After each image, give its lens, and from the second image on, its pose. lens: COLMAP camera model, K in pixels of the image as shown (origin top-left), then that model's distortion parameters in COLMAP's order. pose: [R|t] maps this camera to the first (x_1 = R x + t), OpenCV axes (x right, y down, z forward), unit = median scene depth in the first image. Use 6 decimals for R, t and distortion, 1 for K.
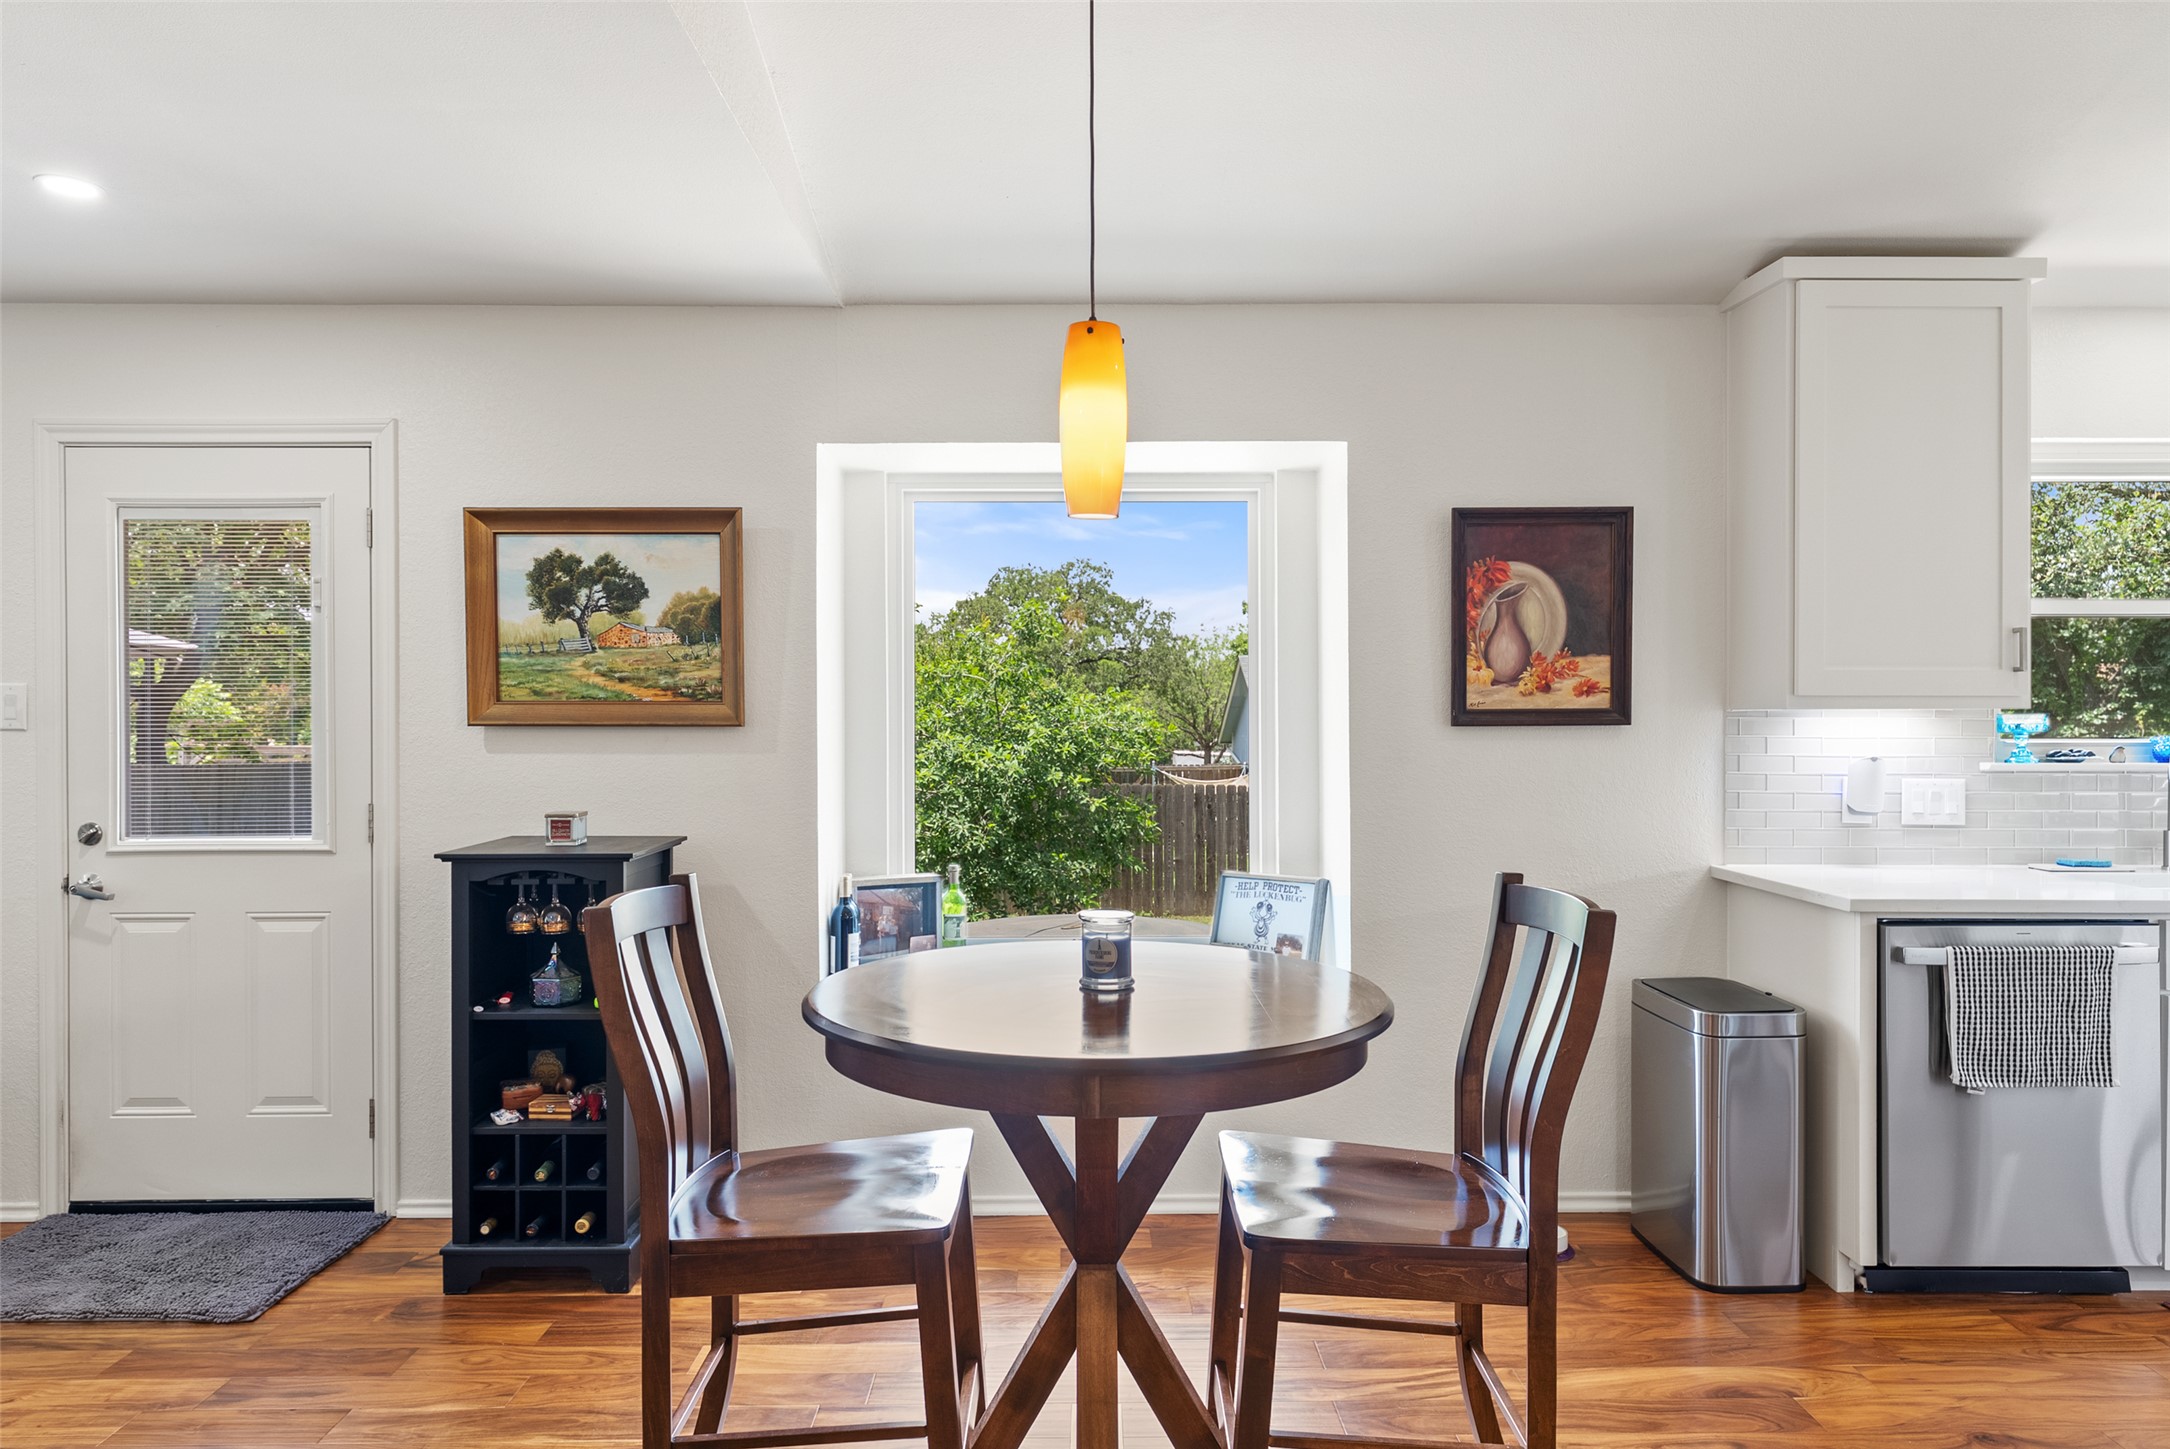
lens RADIAL K [[1366.3, 0, 1091.6], [0, 1366.3, 714.6], [0, 0, 1]] dist [0.000778, 0.001518]
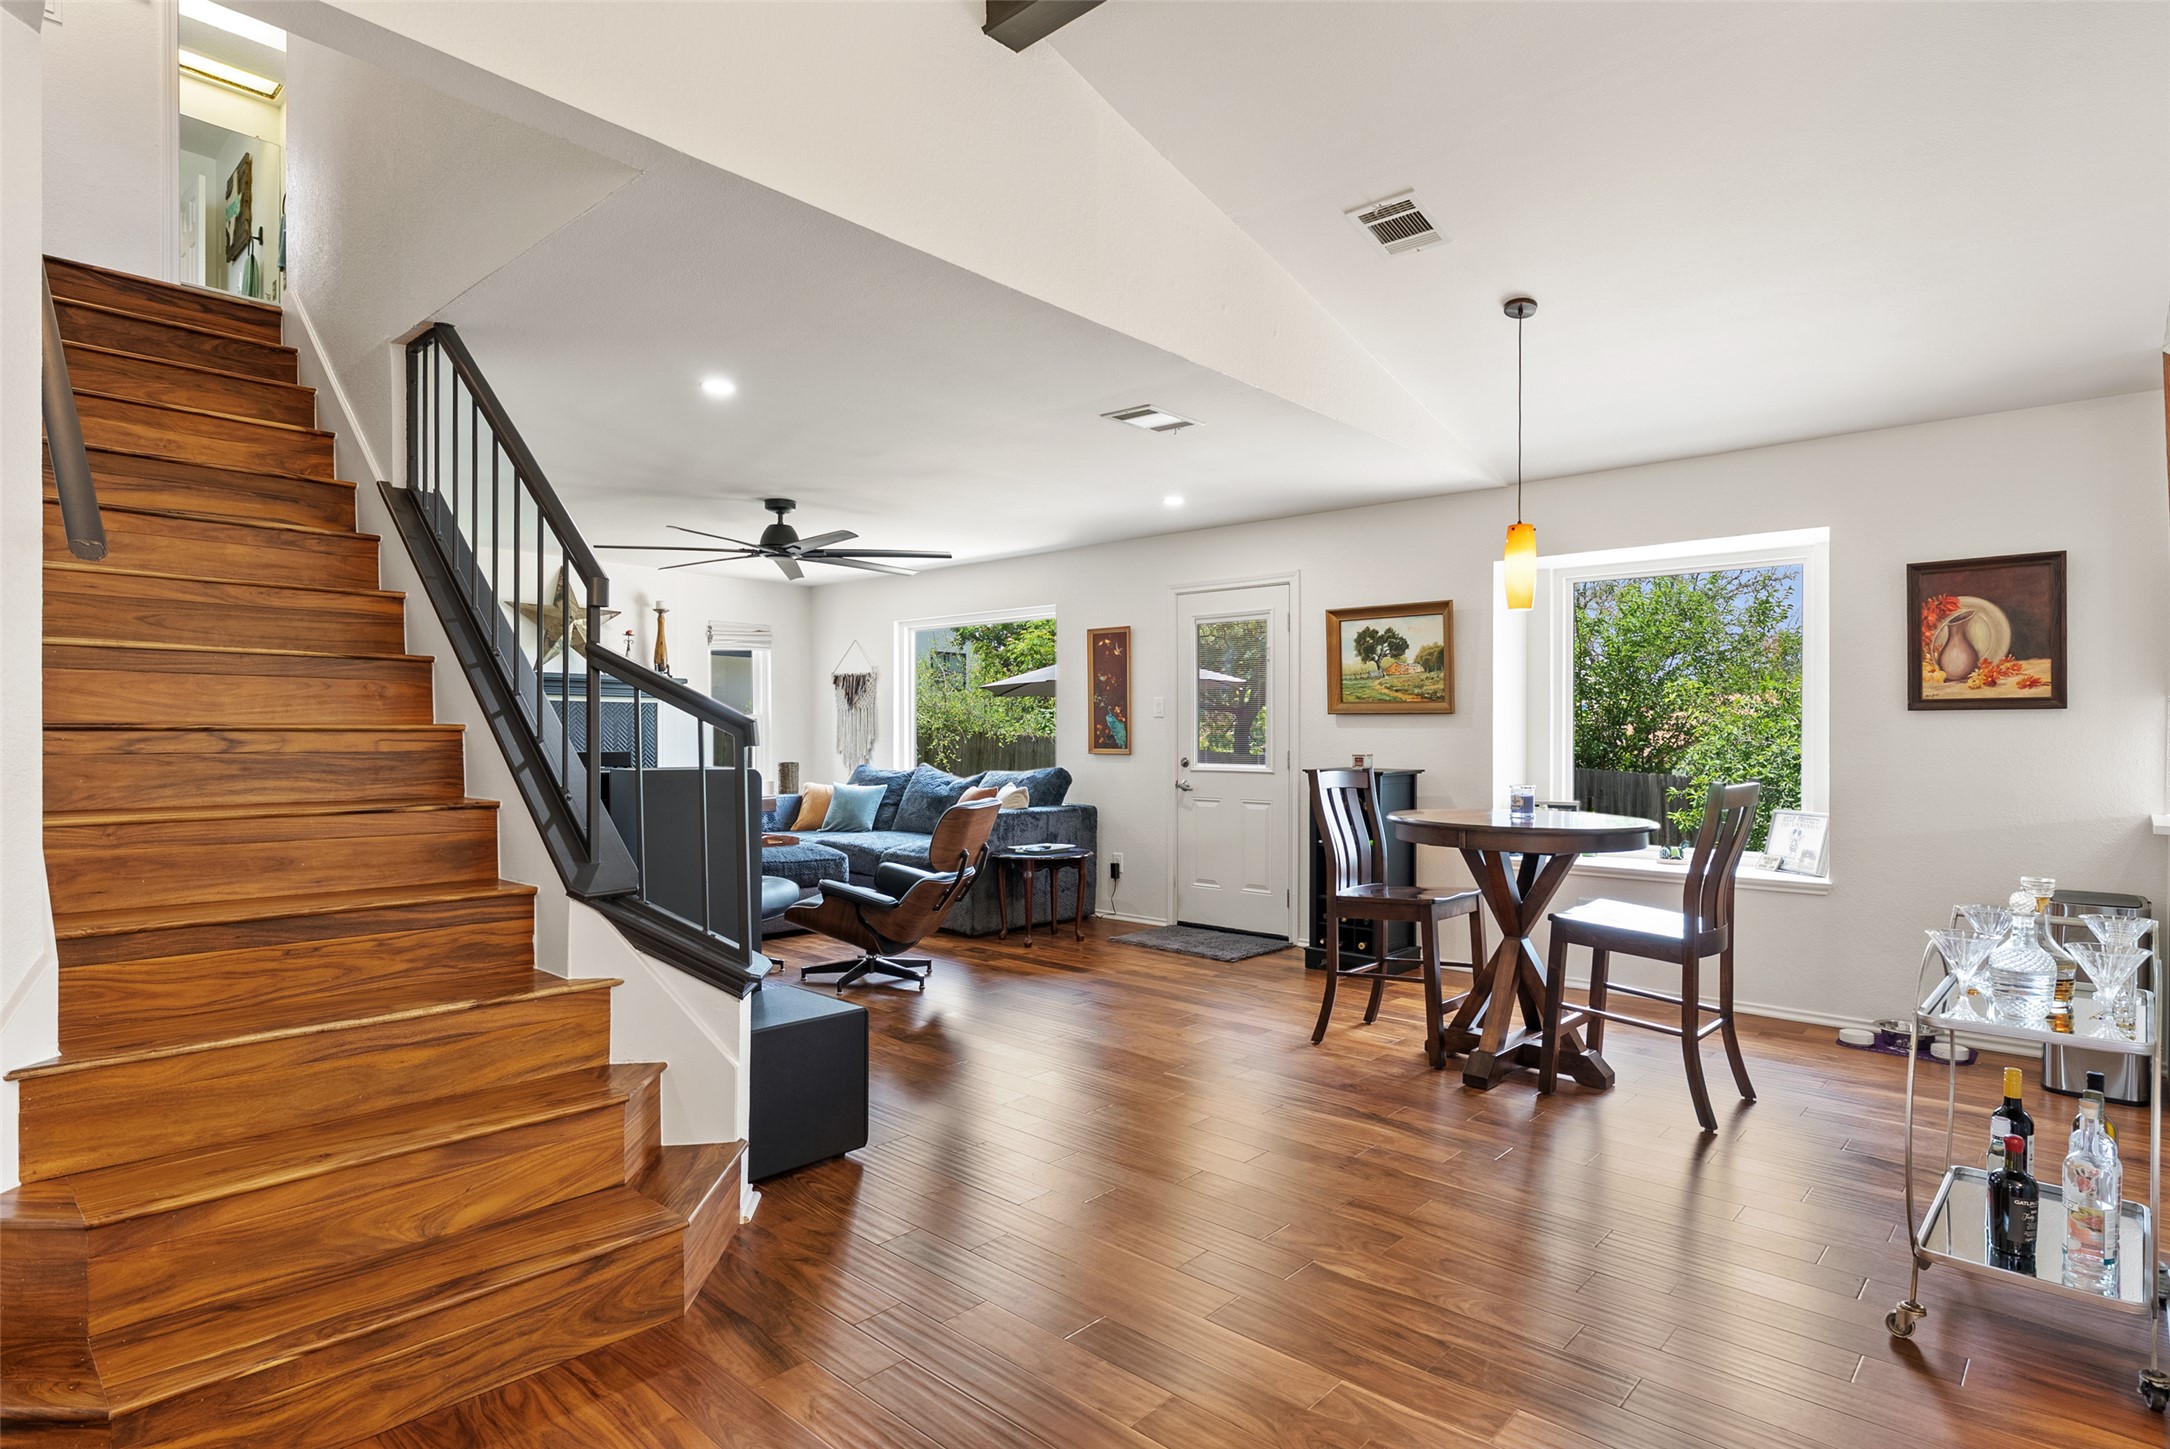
lens RADIAL K [[1130.6, 0, 1093.4], [0, 1130.6, 734.1], [0, 0, 1]] dist [-0.001300, 0.000360]
pose [[0.733533, 0.005801, -0.679629, 0.448417], [-0.004960, 0.999983, 0.003182, 0.034550], [0.679635, 0.001037, 0.733549, -0.502133]]
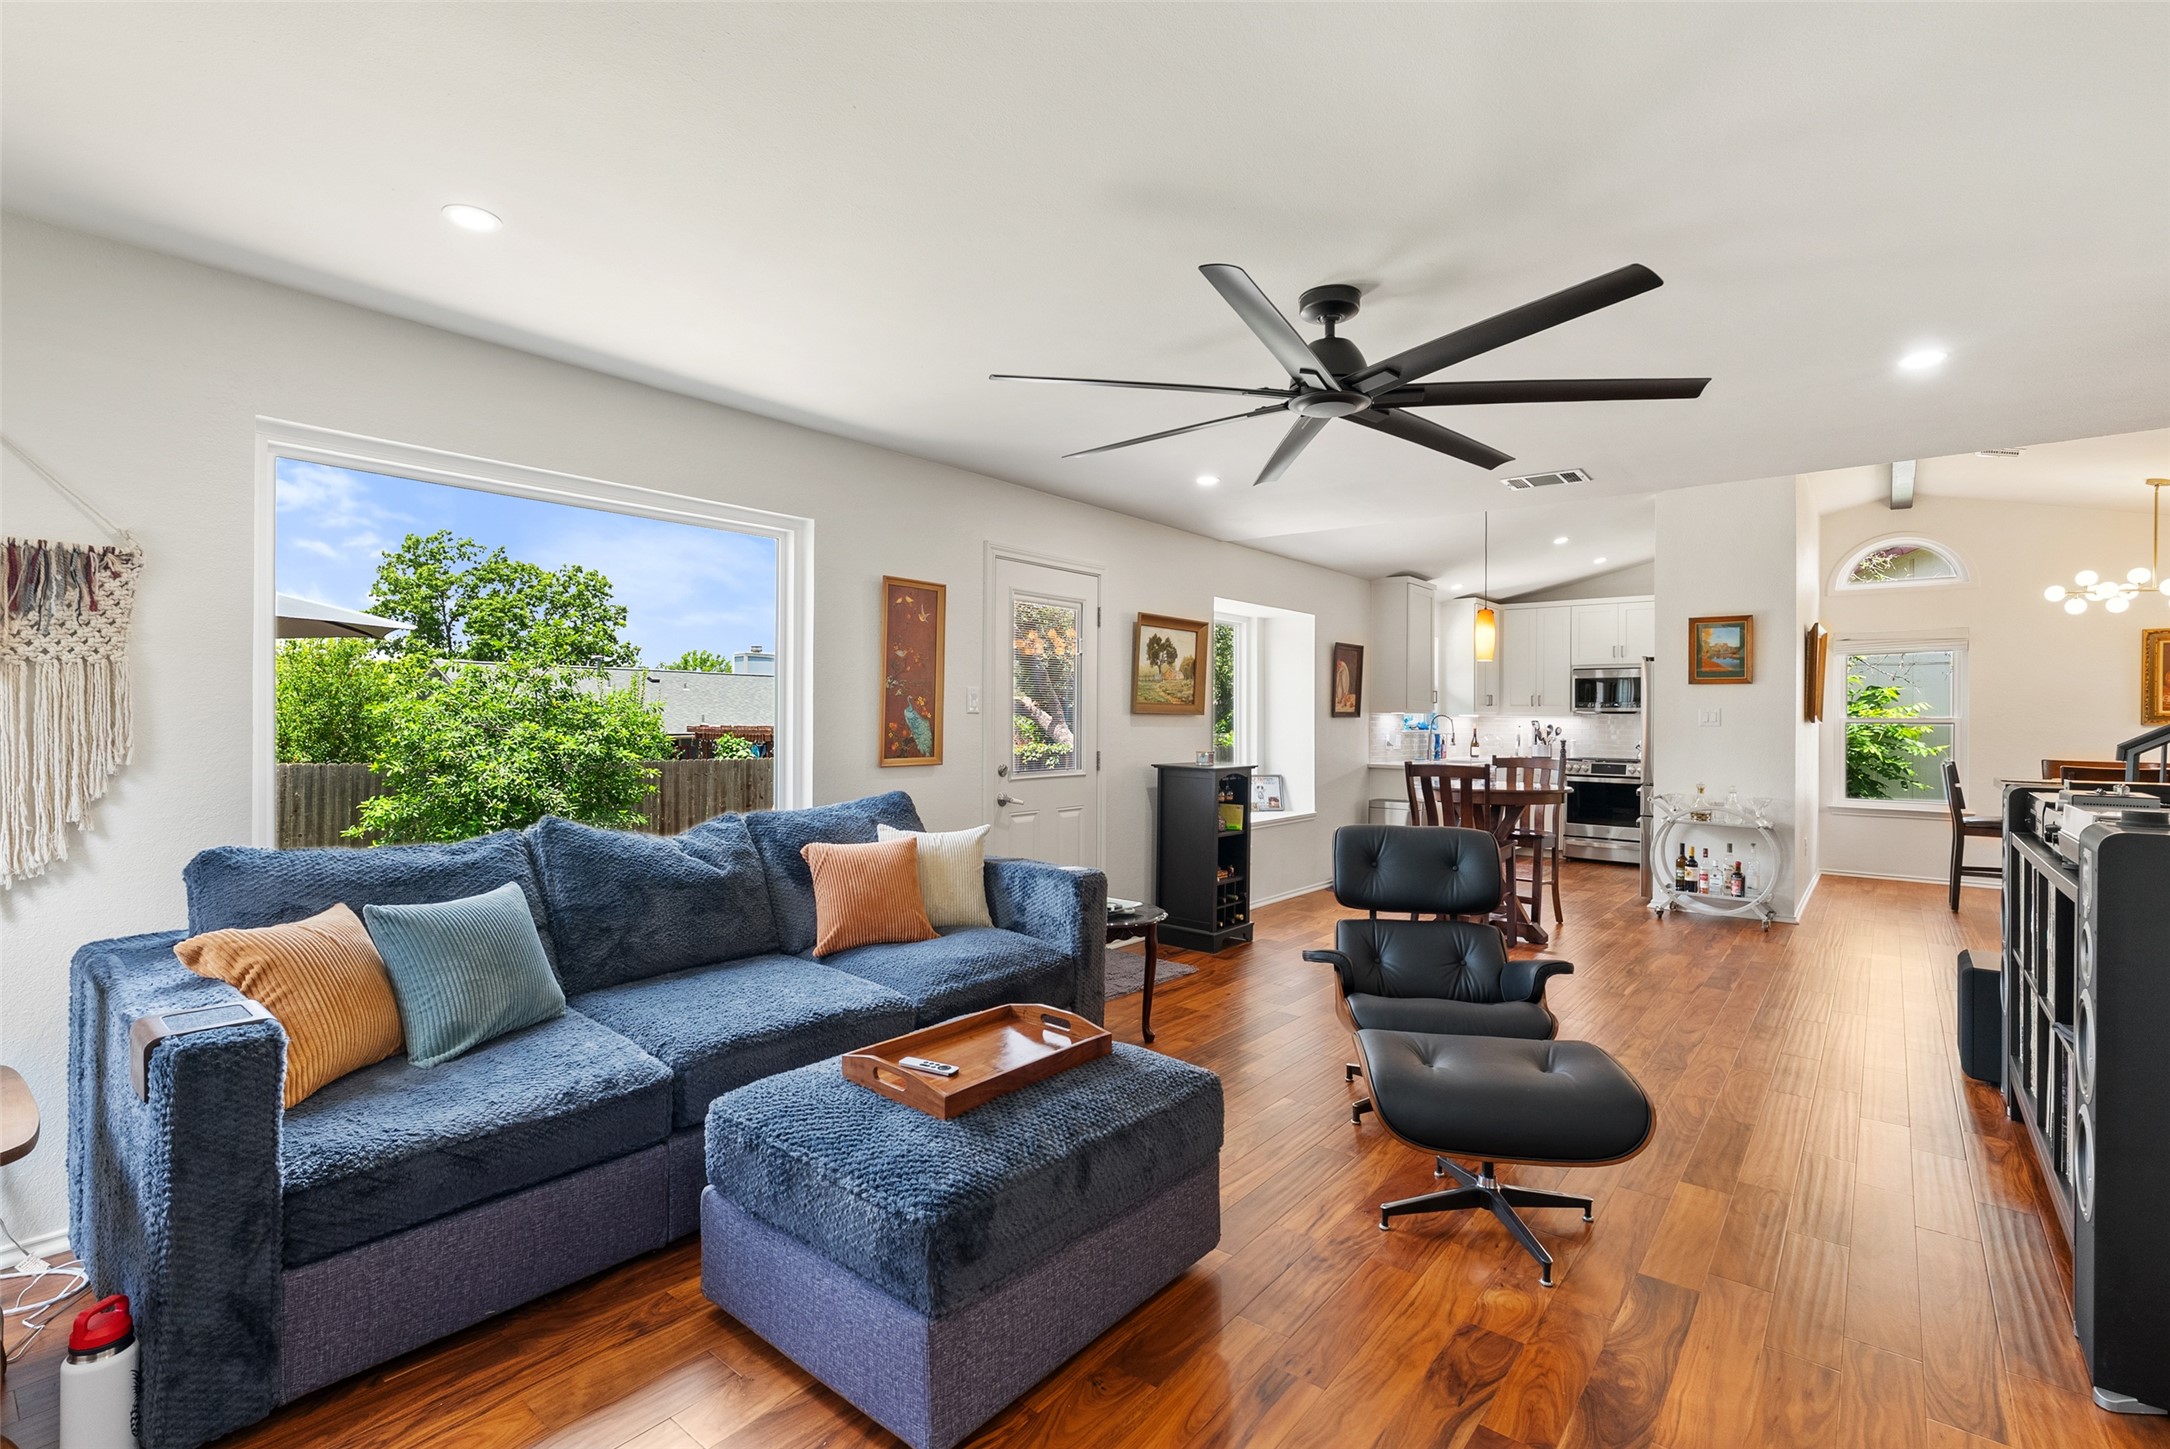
lens RADIAL K [[986.6, 0, 1081.5], [0, 986.6, 716.4], [0, 0, 1]] dist [-0.005551, -0.000290]
pose [[0.638593, 0.008587, 0.769497, -1.681869], [-0.010957, 0.999938, -0.002065, 0.016615], [-0.769467, -0.007112, 0.638647, 0.076008]]
